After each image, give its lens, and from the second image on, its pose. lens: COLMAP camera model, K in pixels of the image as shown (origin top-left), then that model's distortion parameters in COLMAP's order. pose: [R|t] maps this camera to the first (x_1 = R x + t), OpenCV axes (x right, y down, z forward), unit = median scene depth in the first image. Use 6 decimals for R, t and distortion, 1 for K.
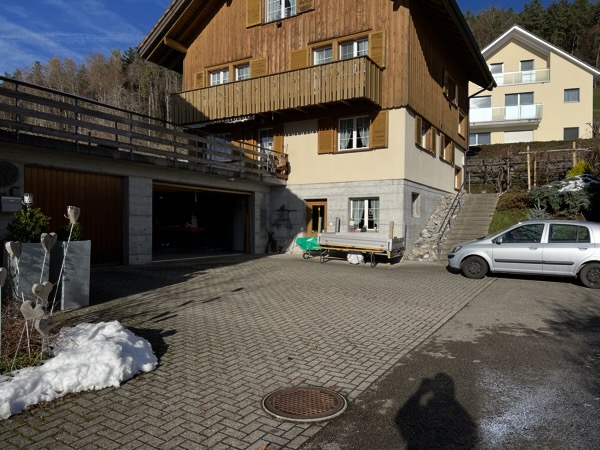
lens RADIAL K [[456.0, 0, 297.0], [0, 456.0, 225.5], [0, 0, 1]] dist [0.051614, -0.060976]
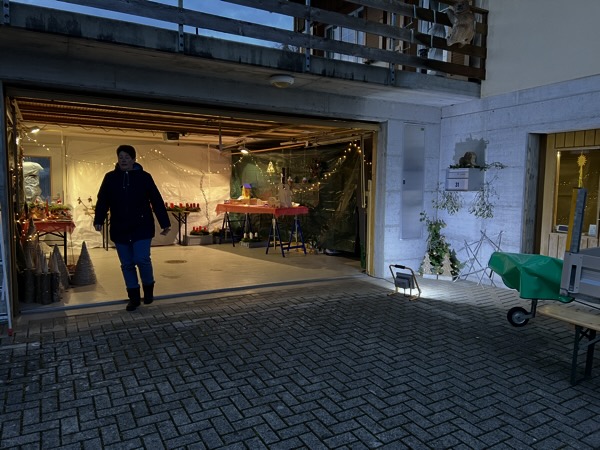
lens RADIAL K [[456.0, 0, 297.6], [0, 456.0, 229.4], [0, 0, 1]] dist [0.051614, -0.060976]
pose [[0.878150, 0.041204, -0.476608, 0.030411], [0.003395, 0.995722, 0.092337, -0.019031], [0.478374, -0.082704, 0.874253, 0.633529]]
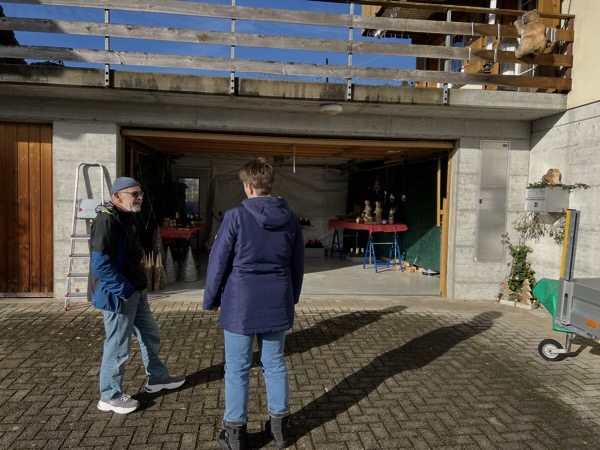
lens RADIAL K [[456.0, 0, 291.8], [0, 456.0, 226.1], [0, 0, 1]] dist [0.051614, -0.060976]
pose [[0.622662, 0.044611, -0.781218, 0.126253], [-0.010521, 0.998761, 0.048648, -0.019067], [0.782420, -0.022072, 0.622360, 0.669931]]
